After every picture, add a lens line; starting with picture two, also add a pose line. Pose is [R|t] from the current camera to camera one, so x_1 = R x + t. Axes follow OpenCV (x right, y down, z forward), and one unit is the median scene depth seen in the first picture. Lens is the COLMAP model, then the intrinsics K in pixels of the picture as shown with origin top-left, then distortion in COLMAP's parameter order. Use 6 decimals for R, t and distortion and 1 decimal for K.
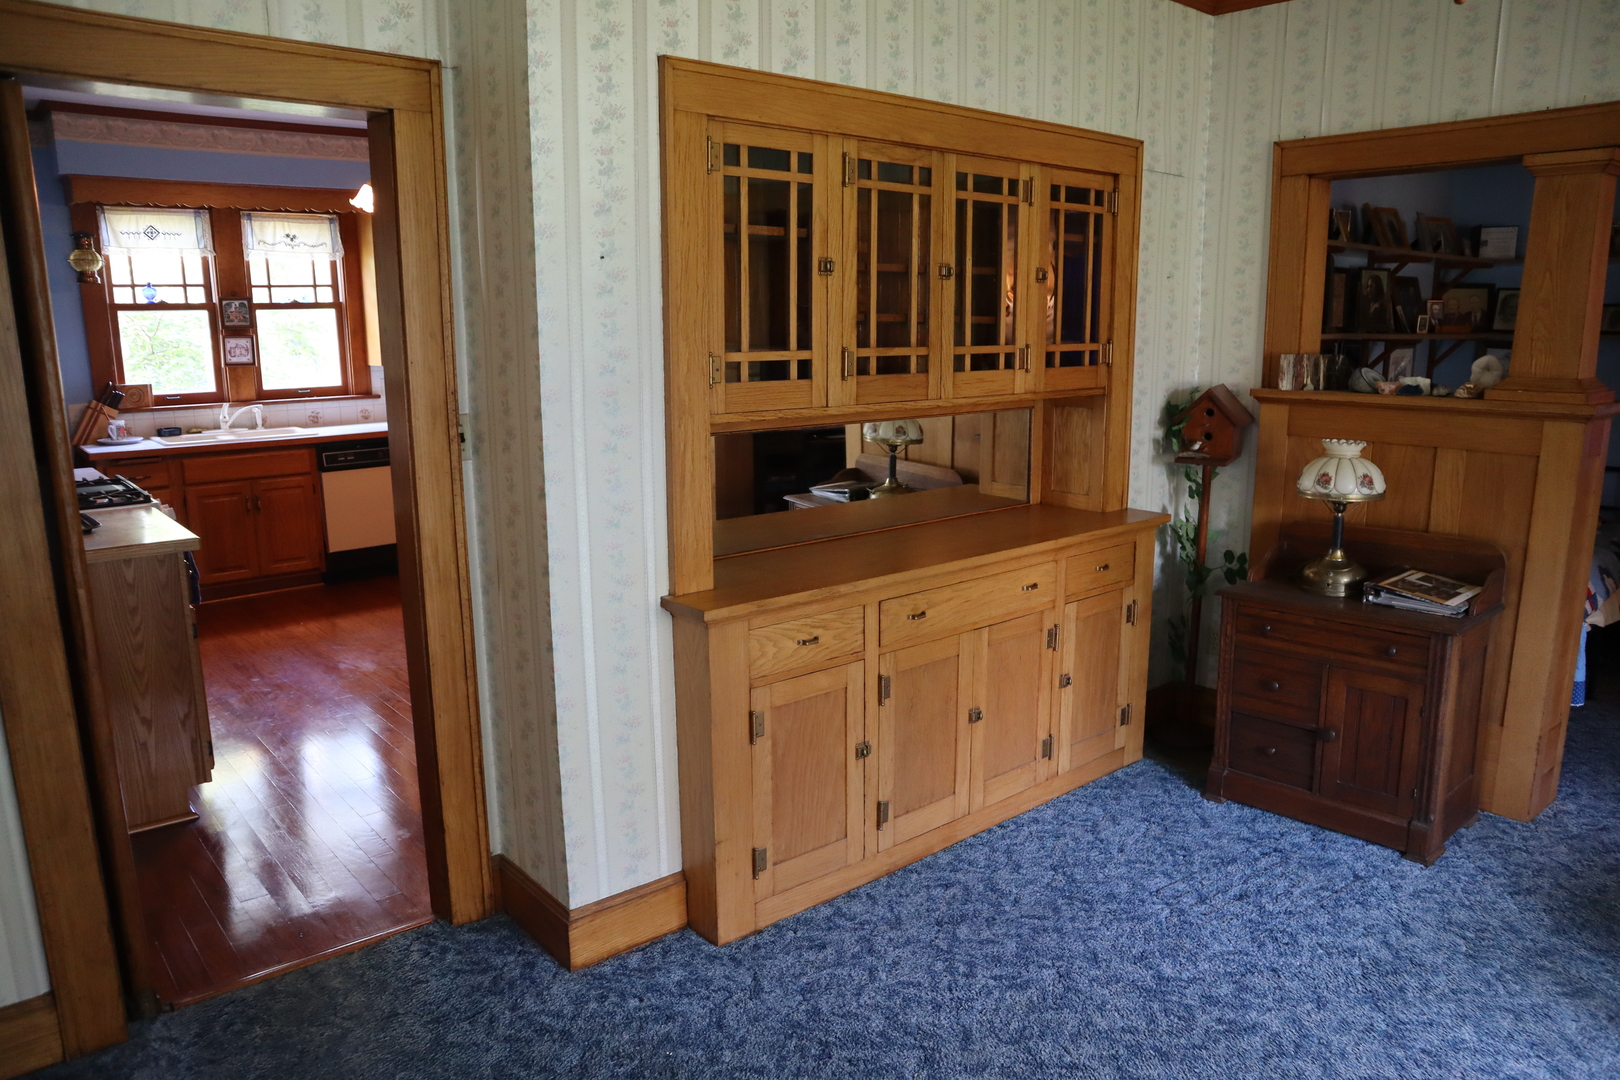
lens RADIAL K [[1141.8, 0, 812.1], [0, 1141.8, 549.0], [0, 0, 1]] dist [-0.104705, 0.066143]
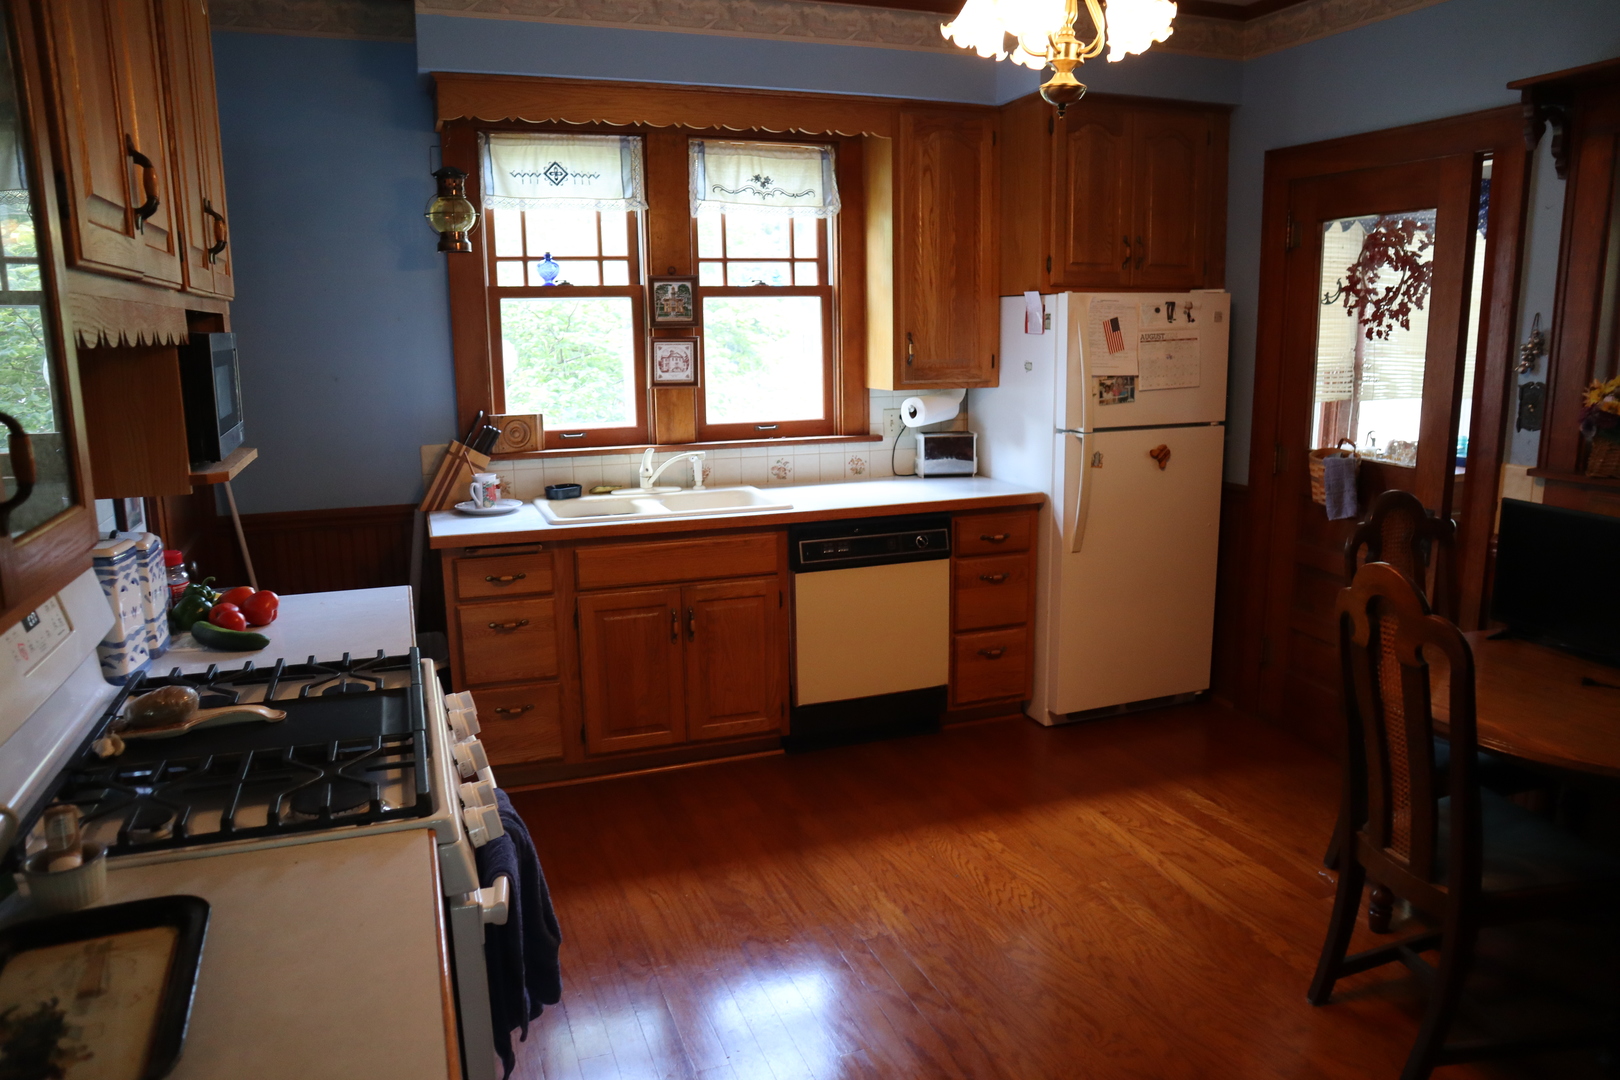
lens RADIAL K [[1141.8, 0, 812.9], [0, 1141.8, 532.3], [0, 0, 1]] dist [-0.104705, 0.066143]
pose [[0.941956, 0.055287, -0.331153, -0.230868], [-0.061519, 0.998071, -0.008360, -0.084502], [0.330052, 0.028247, 0.943540, 0.437350]]
